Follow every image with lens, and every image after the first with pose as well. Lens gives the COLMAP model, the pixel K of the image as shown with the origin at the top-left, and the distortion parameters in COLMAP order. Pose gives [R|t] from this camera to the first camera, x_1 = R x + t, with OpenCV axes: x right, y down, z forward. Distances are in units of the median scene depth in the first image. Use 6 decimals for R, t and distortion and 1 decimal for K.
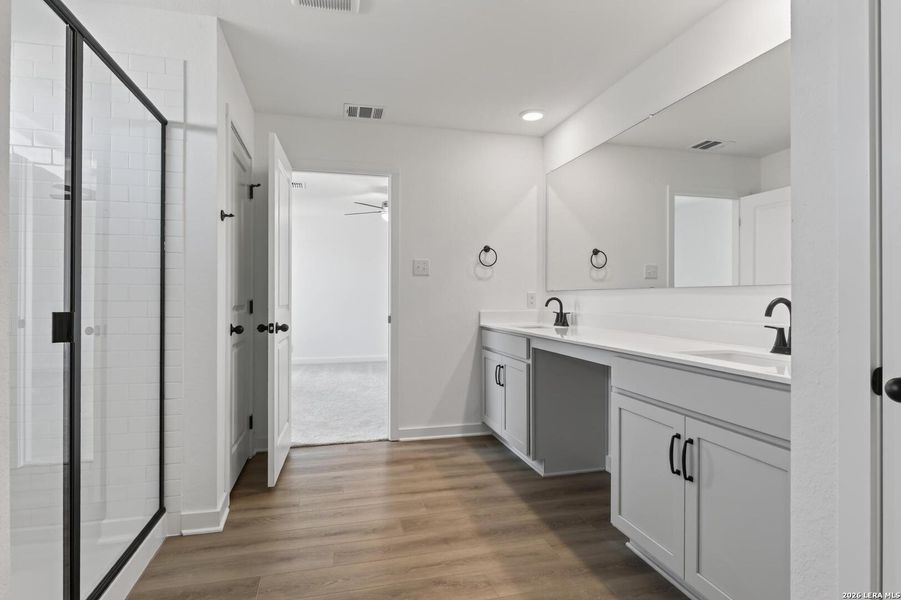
lens RADIAL K [[464.2, 0, 444.8], [0, 464.2, 298.3], [0, 0, 1]] dist [-0.005854, -0.001060]
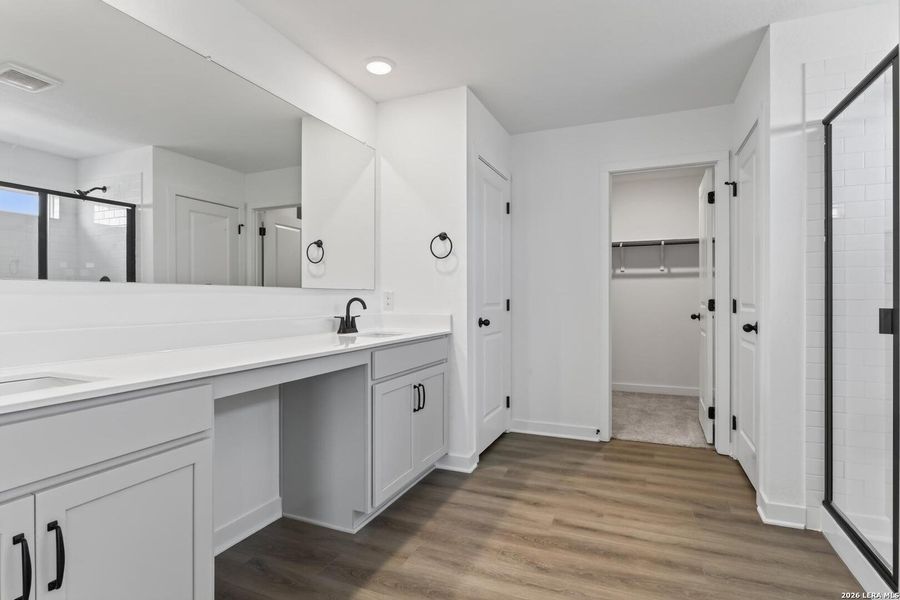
lens RADIAL K [[463.6, 0, 444.3], [0, 463.6, 298.3], [0, 0, 1]] dist [-0.005854, -0.001060]
pose [[-0.794995, -0.000039, 0.606616, -0.395774], [0.000440, 1.000000, 0.000641, -0.000503], [-0.606616, 0.000776, -0.794995, 1.657264]]
